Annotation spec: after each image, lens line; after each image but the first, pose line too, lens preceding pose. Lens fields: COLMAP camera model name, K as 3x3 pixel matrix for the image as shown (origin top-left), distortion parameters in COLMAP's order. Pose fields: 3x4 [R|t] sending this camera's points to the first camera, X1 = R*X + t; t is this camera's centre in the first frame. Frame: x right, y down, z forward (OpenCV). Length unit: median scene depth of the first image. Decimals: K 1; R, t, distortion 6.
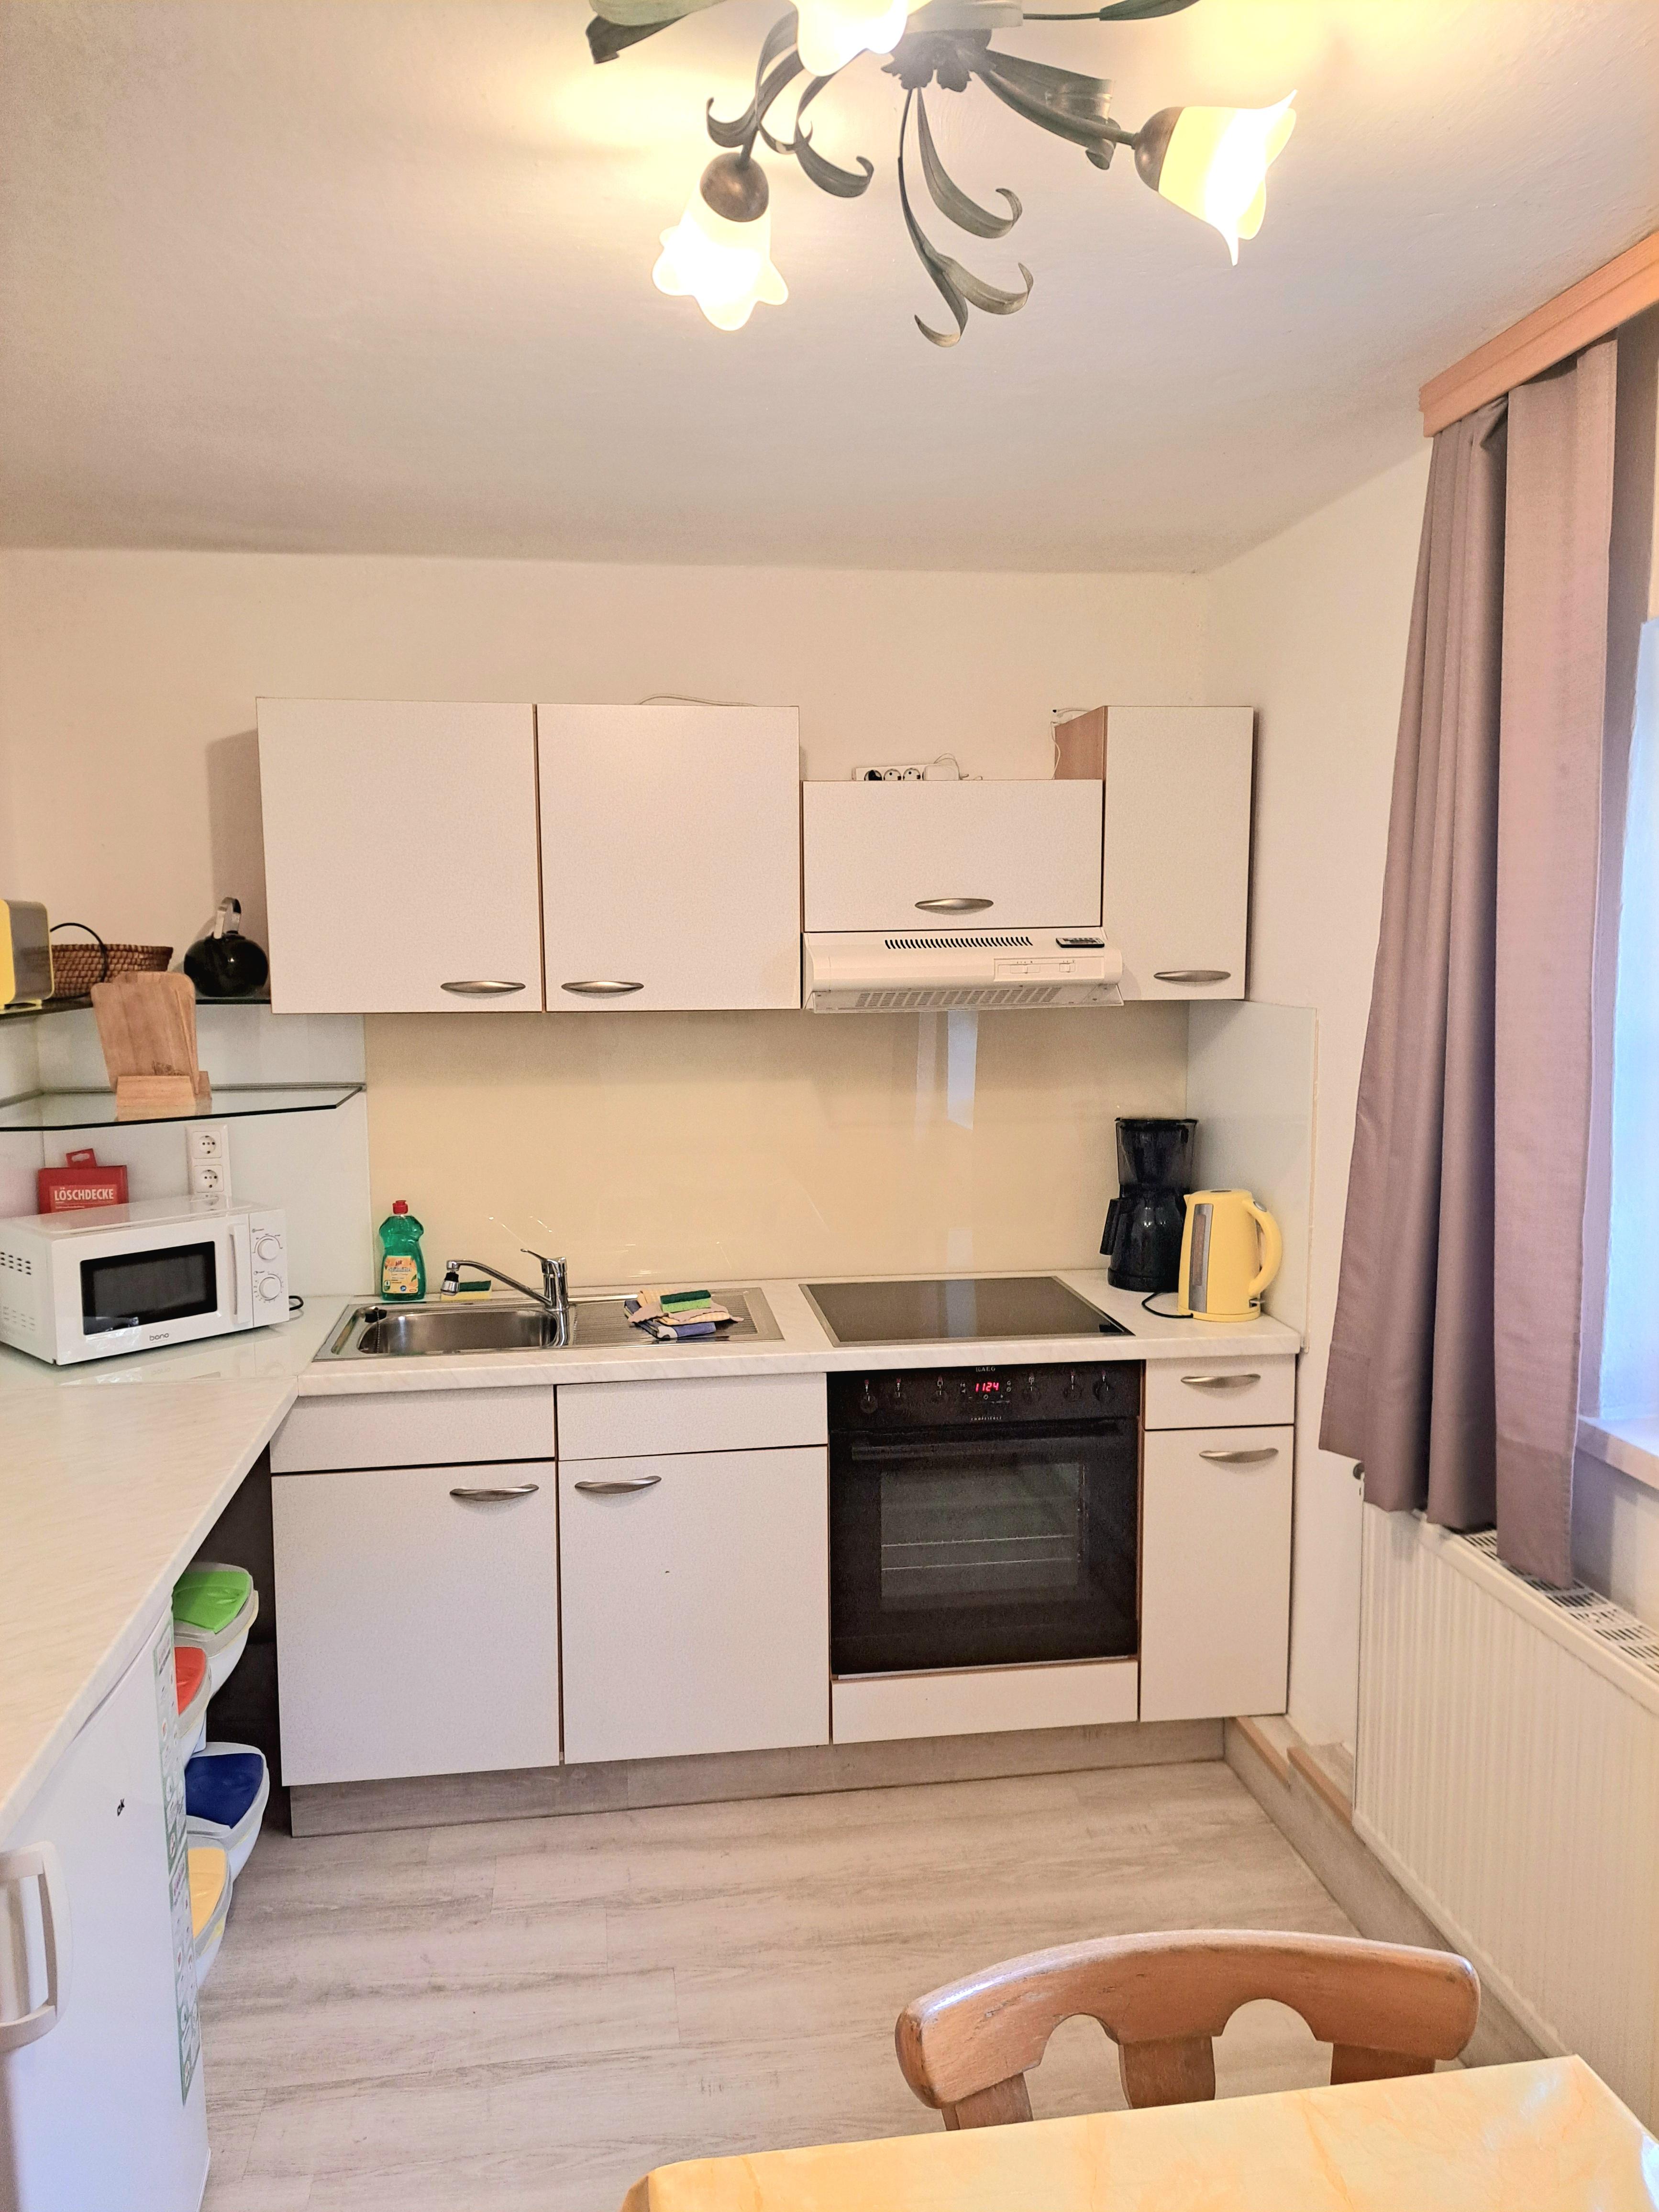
lens RADIAL K [[1588.7, 0, 817.5], [0, 1588.7, 1096.3], [0, 0, 1]] dist [0.056220, -0.061527]
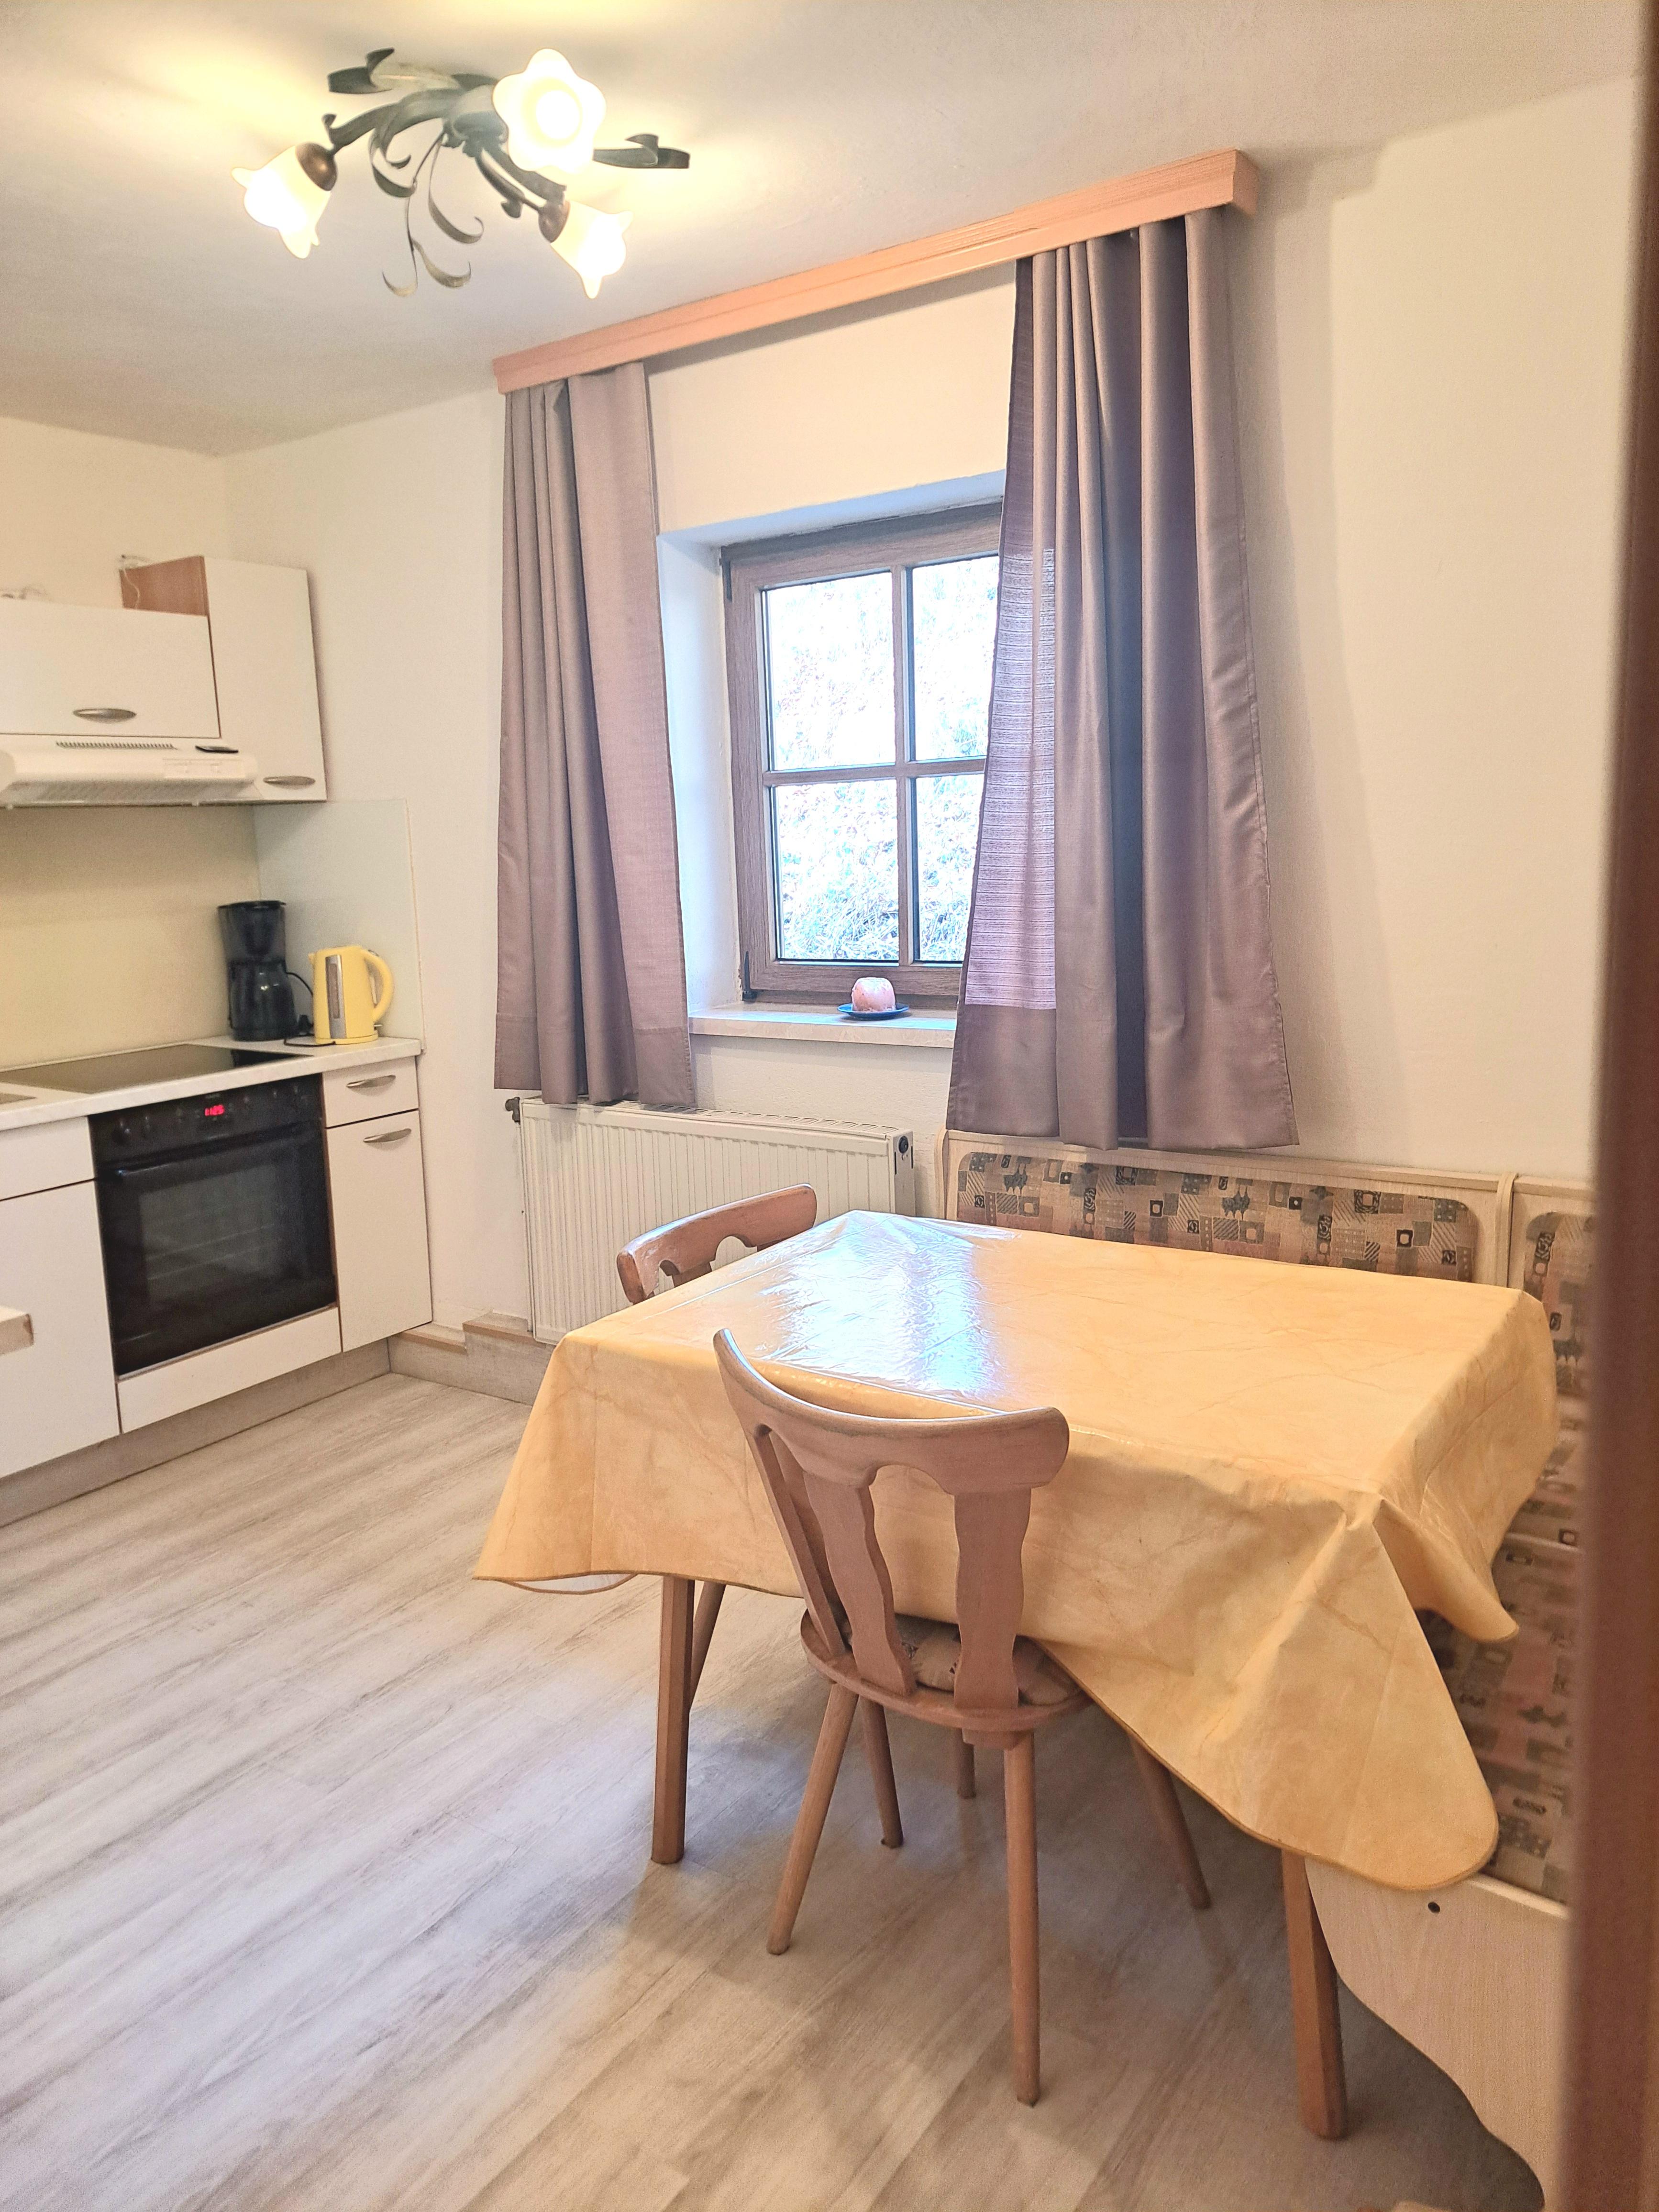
lens RADIAL K [[1588.7, 0, 817.5], [0, 1588.7, 1096.3], [0, 0, 1]] dist [0.056220, -0.061527]
pose [[0.665494, -0.145269, 0.732130, -0.481537], [0.110013, 0.989255, 0.096288, 0.102390], [-0.738251, 0.016465, 0.674325, -0.177571]]
